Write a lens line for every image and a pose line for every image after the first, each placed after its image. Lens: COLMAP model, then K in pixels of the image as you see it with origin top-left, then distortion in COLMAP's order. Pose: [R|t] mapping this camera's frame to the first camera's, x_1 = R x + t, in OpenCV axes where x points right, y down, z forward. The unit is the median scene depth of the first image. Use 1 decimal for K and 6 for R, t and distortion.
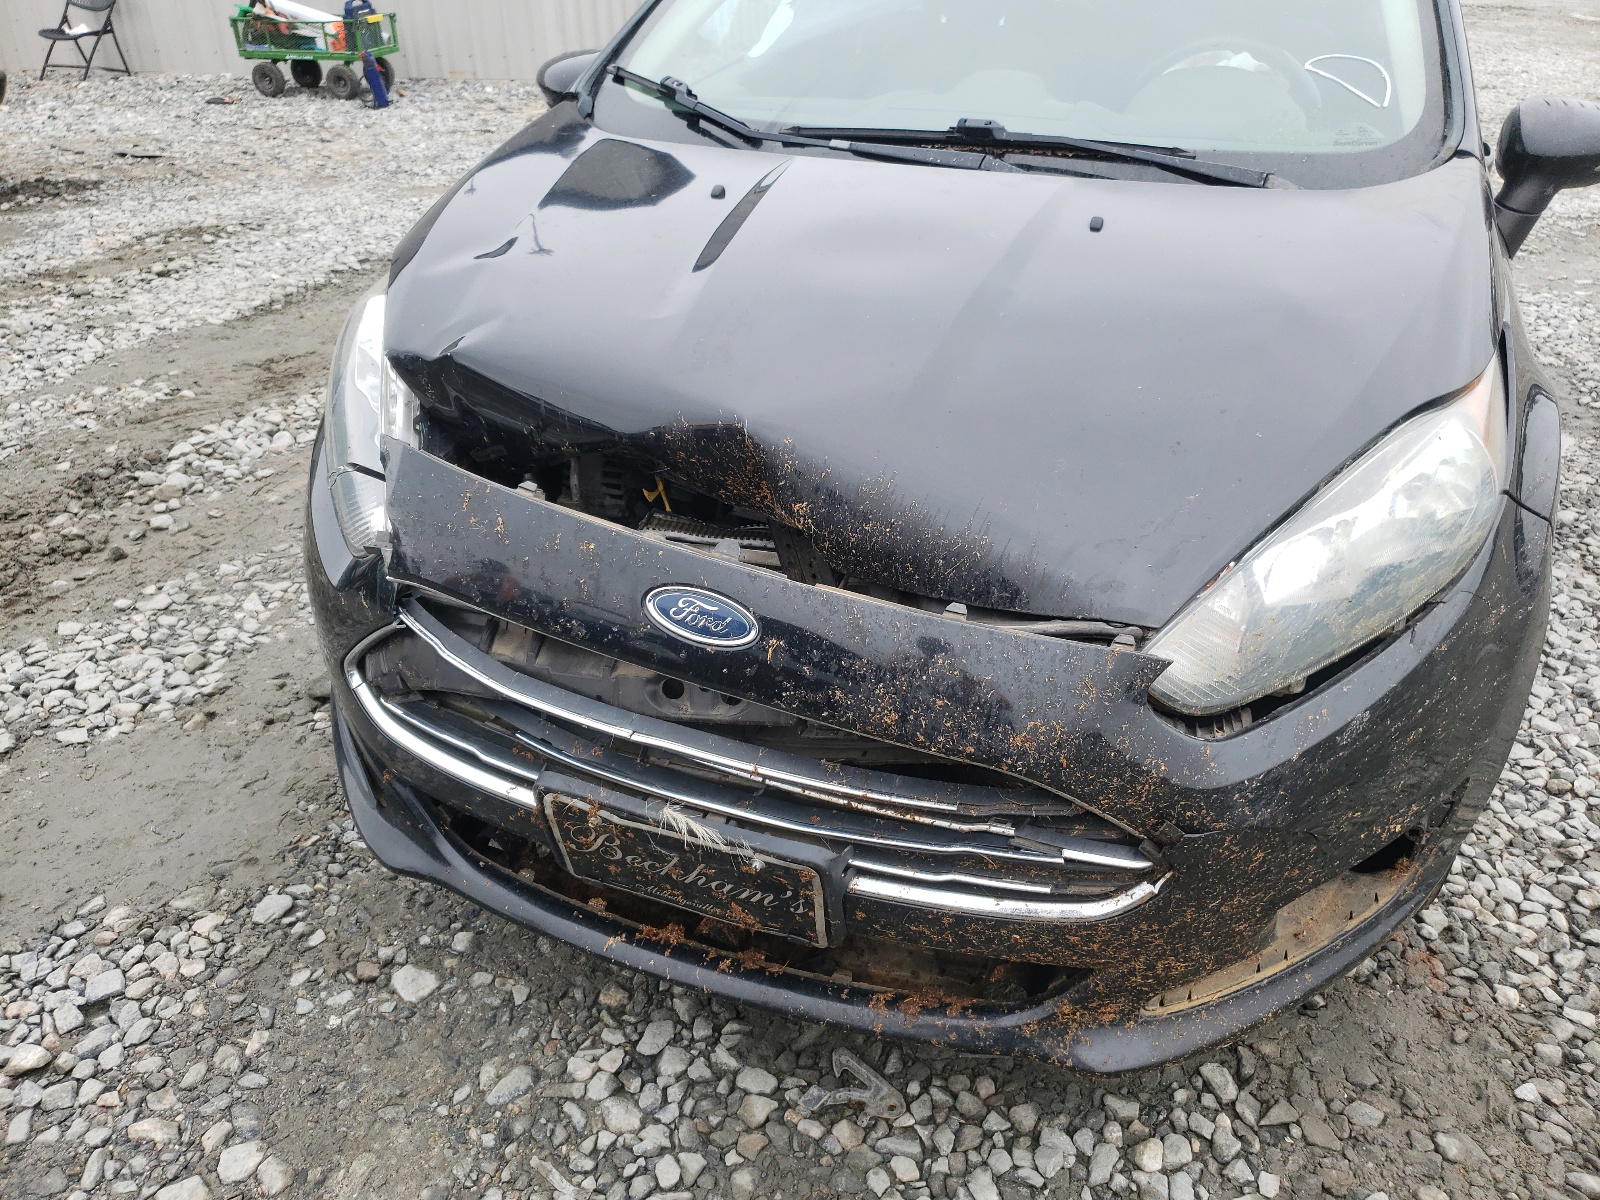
lens RADIAL K [[1259.5, 0, 796.6], [0, 1259.5, 575.2], [0, 0, 1]] dist [0.059013, -0.089616]
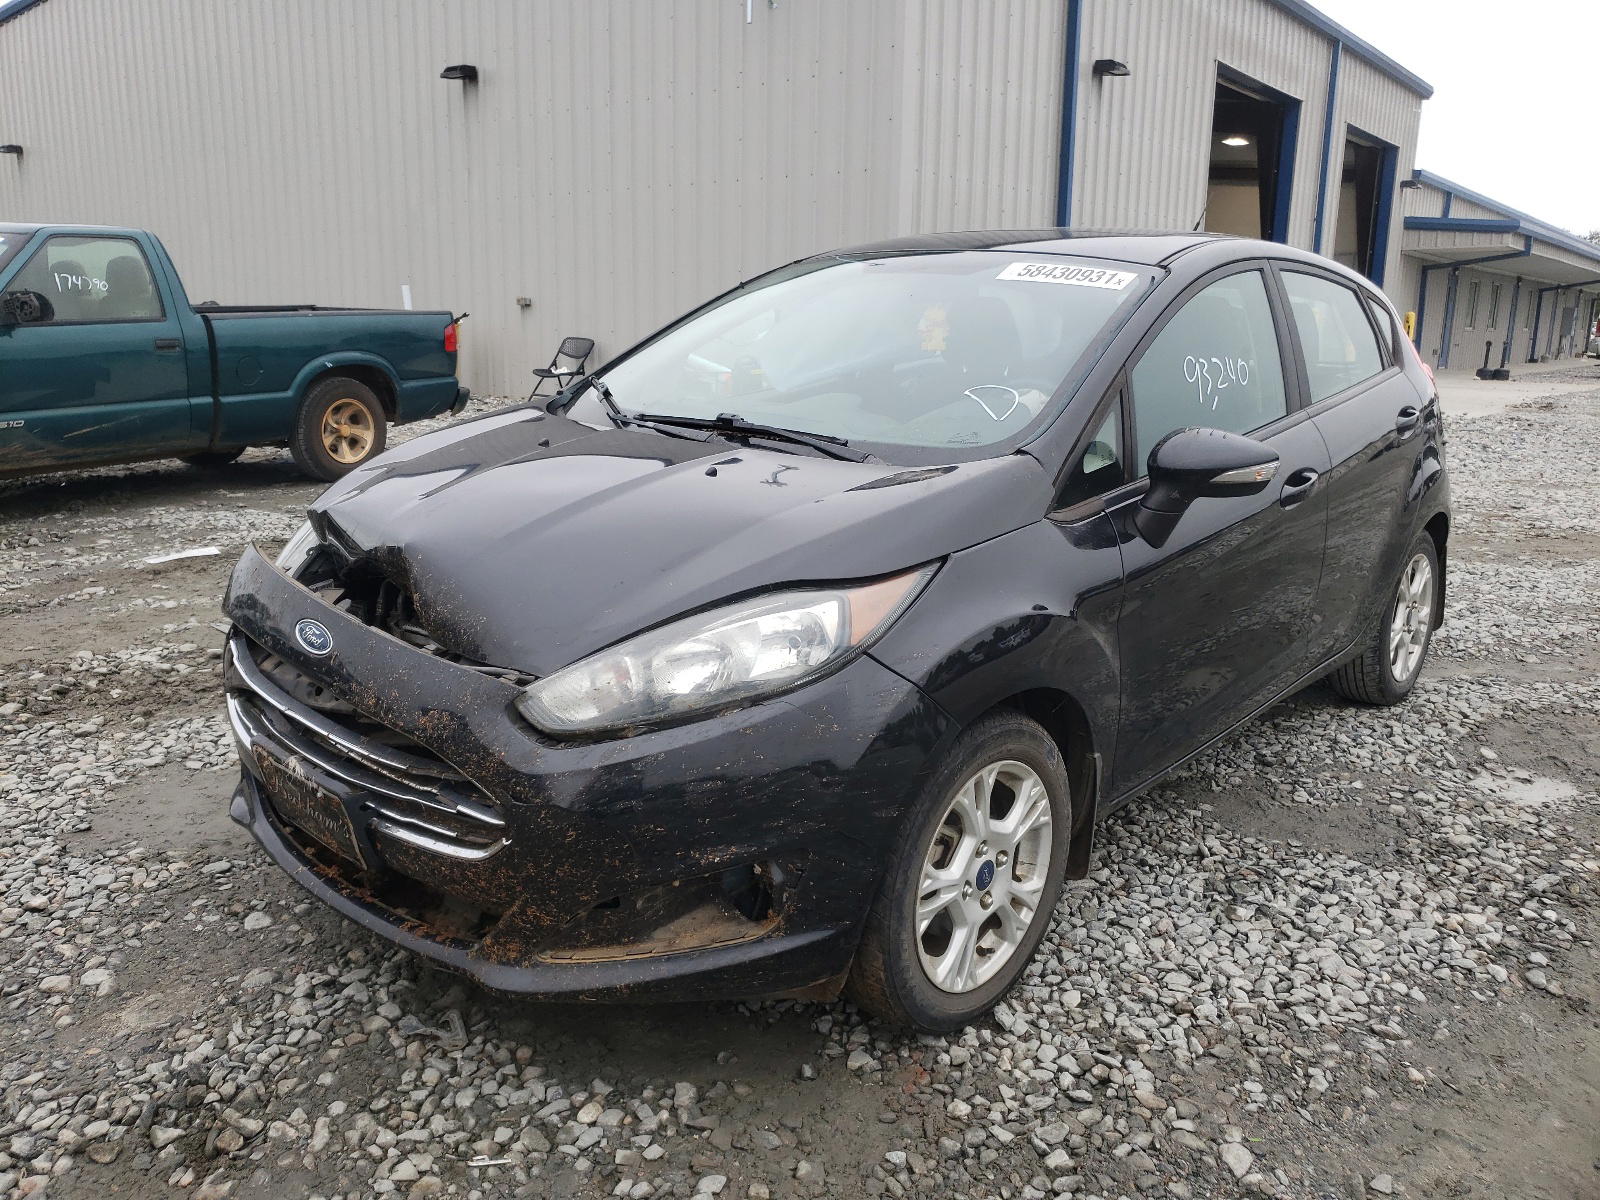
lens RADIAL K [[1259.5, 0, 796.6], [0, 1259.5, 575.2], [0, 0, 1]] dist [0.059013, -0.089616]
pose [[0.928660, 0.099102, -0.357448, 0.884263], [-0.190697, 0.954103, -0.230914, 0.173966], [0.318158, 0.282605, 0.904936, -0.308384]]
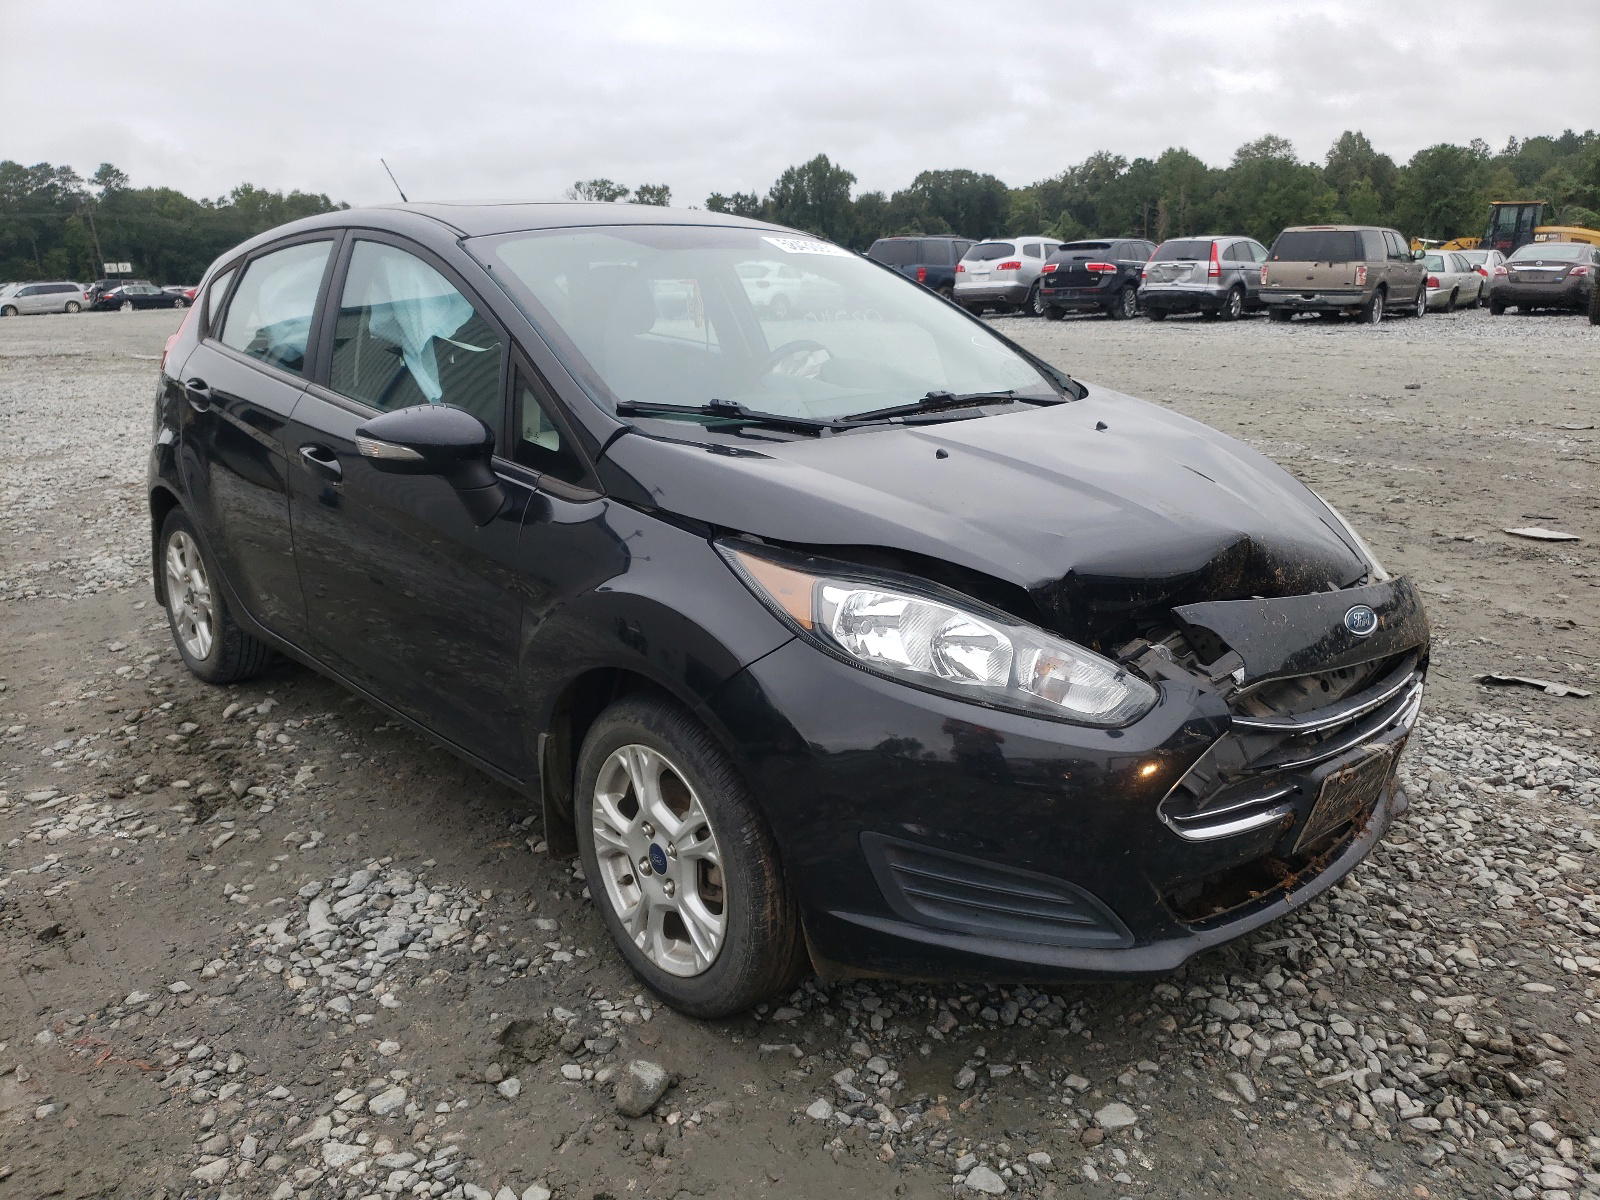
lens RADIAL K [[1259.5, 0, 796.6], [0, 1259.5, 575.2], [0, 0, 1]] dist [0.059013, -0.089616]
pose [[0.453637, -0.238139, 0.858780, -1.478474], [0.436438, 0.899536, 0.018899, -0.305656], [-0.777004, 0.366231, 0.511996, 0.510996]]
